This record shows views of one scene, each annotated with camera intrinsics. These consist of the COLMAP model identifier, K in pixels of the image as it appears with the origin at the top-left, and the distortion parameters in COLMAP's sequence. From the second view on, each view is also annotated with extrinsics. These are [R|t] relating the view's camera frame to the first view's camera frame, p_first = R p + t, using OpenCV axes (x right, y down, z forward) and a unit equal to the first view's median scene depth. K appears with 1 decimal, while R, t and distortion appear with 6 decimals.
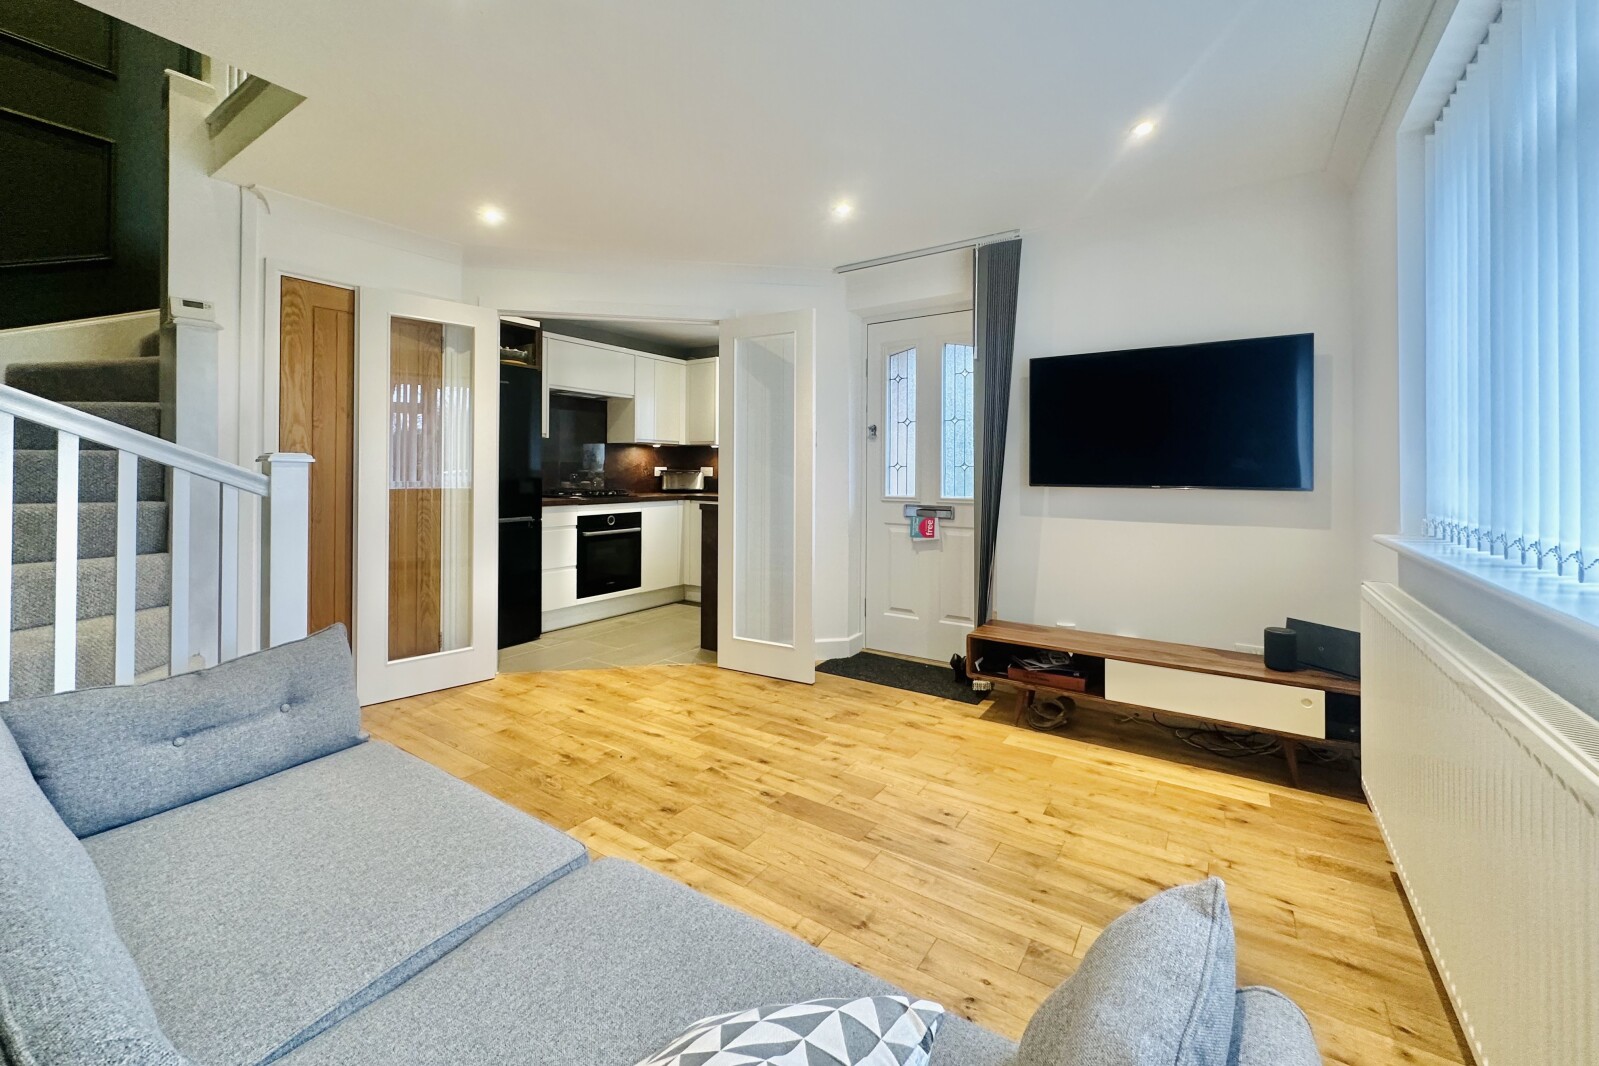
lens RADIAL K [[637.4, 0, 798.9], [0, 637.4, 467.3], [0, 0, 1]] dist [-0.002084, -0.000014]
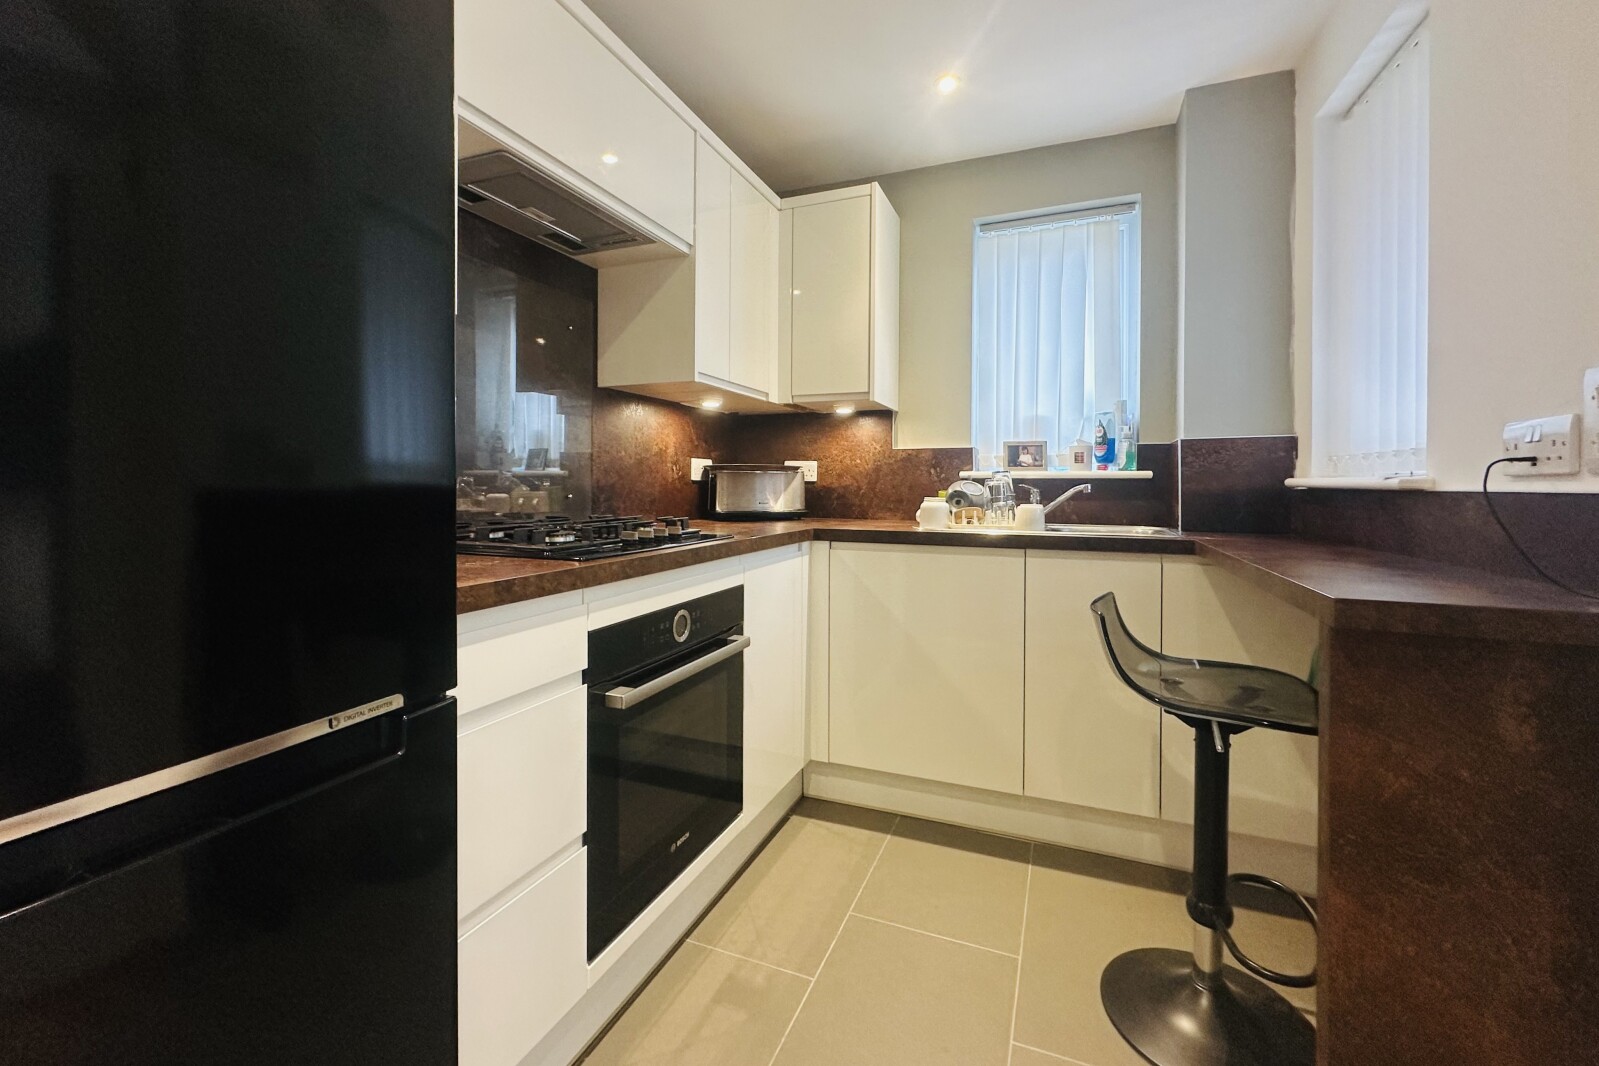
lens RADIAL K [[664.2, 0, 798.0], [0, 664.2, 483.6], [0, 0, 1]] dist [-0.000524, -0.000007]
pose [[0.978538, 0.000781, 0.206066, -0.260776], [-0.001737, 0.999989, 0.004460, 0.014610], [-0.206060, -0.004723, 0.978528, 0.594106]]
